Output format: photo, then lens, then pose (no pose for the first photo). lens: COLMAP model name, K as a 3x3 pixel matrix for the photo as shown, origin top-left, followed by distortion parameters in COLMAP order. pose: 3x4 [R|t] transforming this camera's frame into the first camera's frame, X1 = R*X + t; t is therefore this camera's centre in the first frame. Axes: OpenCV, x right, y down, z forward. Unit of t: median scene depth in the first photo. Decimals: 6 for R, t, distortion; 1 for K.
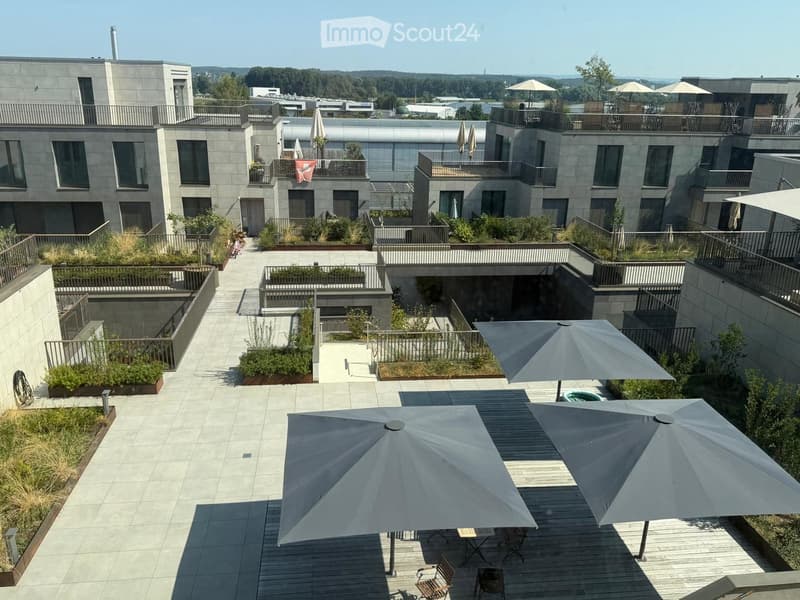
lens RADIAL K [[638.5, 0, 400.0], [0, 638.5, 300.0], [0, 0, 1]] dist [0.010339, -0.005173]
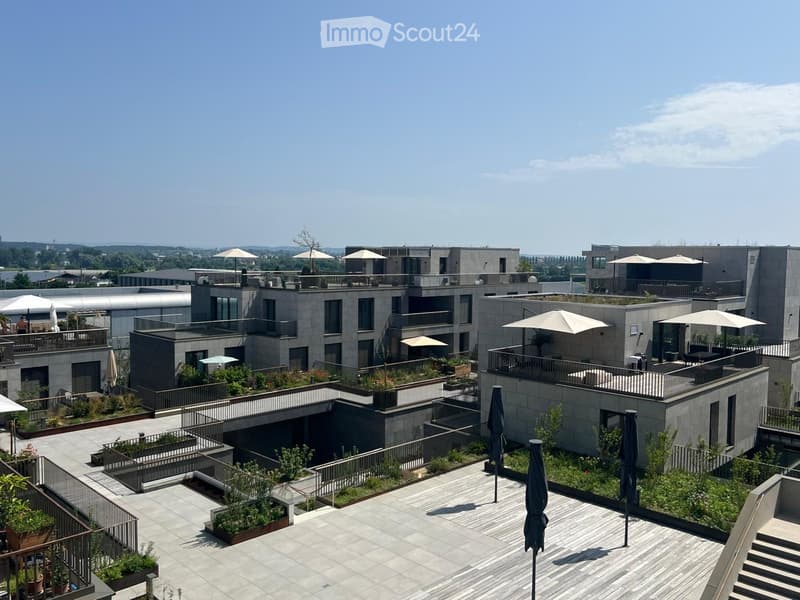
lens RADIAL K [[649.2, 0, 400.0], [0, 649.2, 300.0], [0, 0, 1]] dist [-0.001156, -0.001711]
pose [[0.777212, -0.052798, 0.627020, -0.355441], [0.205434, 0.963162, -0.173539, -0.002693], [-0.594759, 0.263687, 0.759428, -0.007819]]
